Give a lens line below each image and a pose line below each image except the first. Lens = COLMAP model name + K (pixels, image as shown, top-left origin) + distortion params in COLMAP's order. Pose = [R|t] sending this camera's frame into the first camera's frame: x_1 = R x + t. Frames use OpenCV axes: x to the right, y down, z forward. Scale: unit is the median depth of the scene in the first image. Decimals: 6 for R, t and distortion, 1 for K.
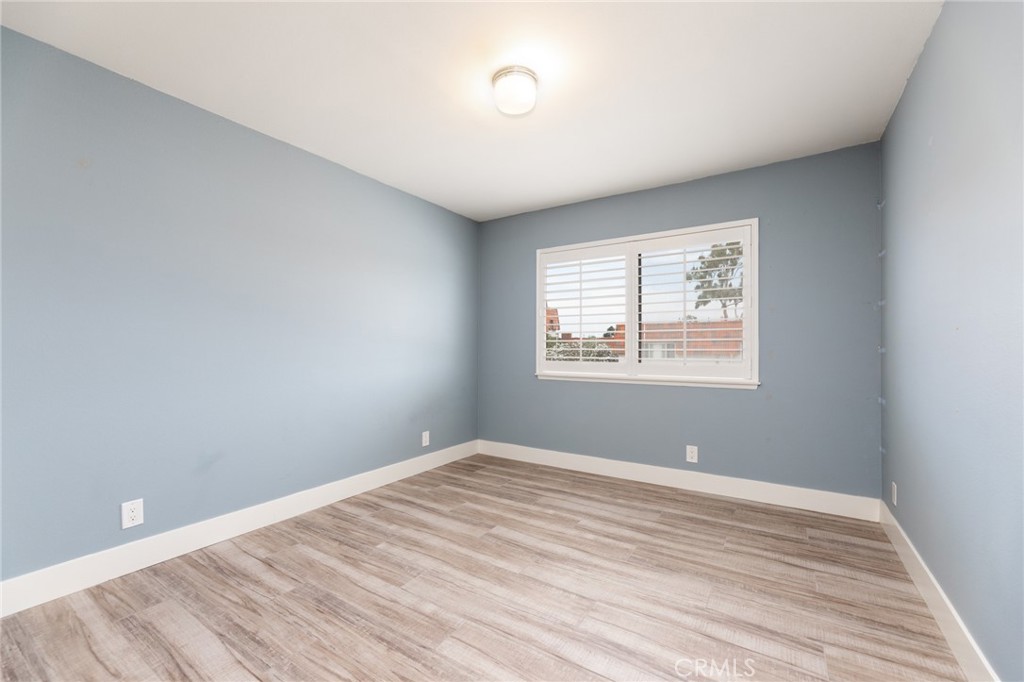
lens RADIAL K [[419.5, 0, 503.4], [0, 419.5, 341.7], [0, 0, 1]] dist [-0.001392, 0.000528]
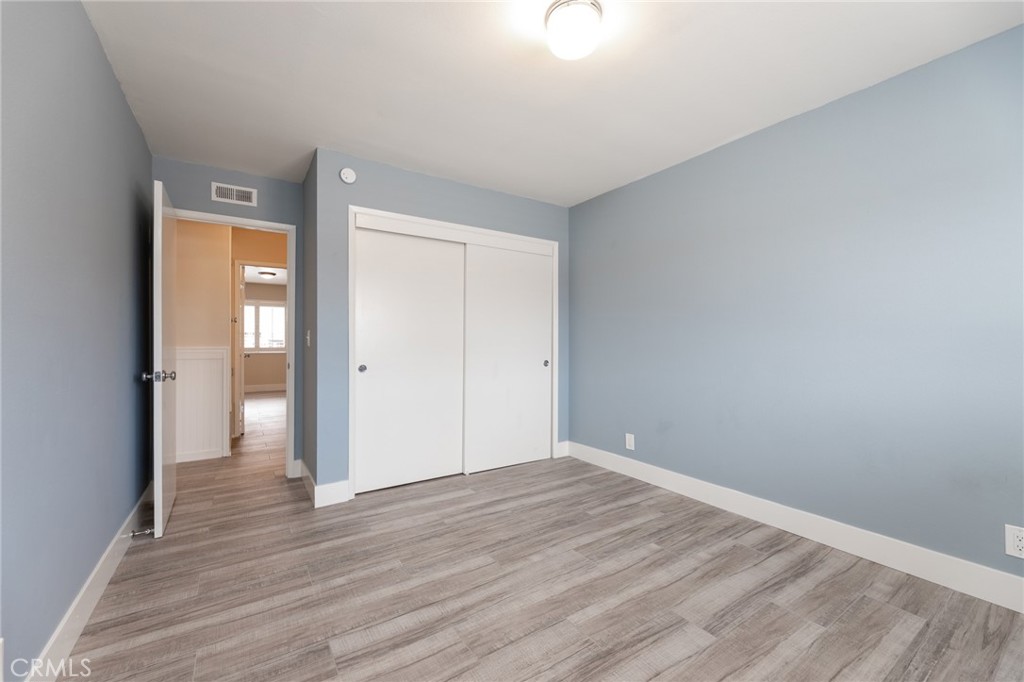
lens RADIAL K [[419.5, 0, 517.0], [0, 419.5, 345.1], [0, 0, 1]] dist [-0.001392, 0.000528]
pose [[-0.385311, 0.006809, -0.922762, 0.751153], [0.008722, 0.999955, 0.003736, 0.015334], [0.922746, -0.006609, -0.385353, 1.122460]]
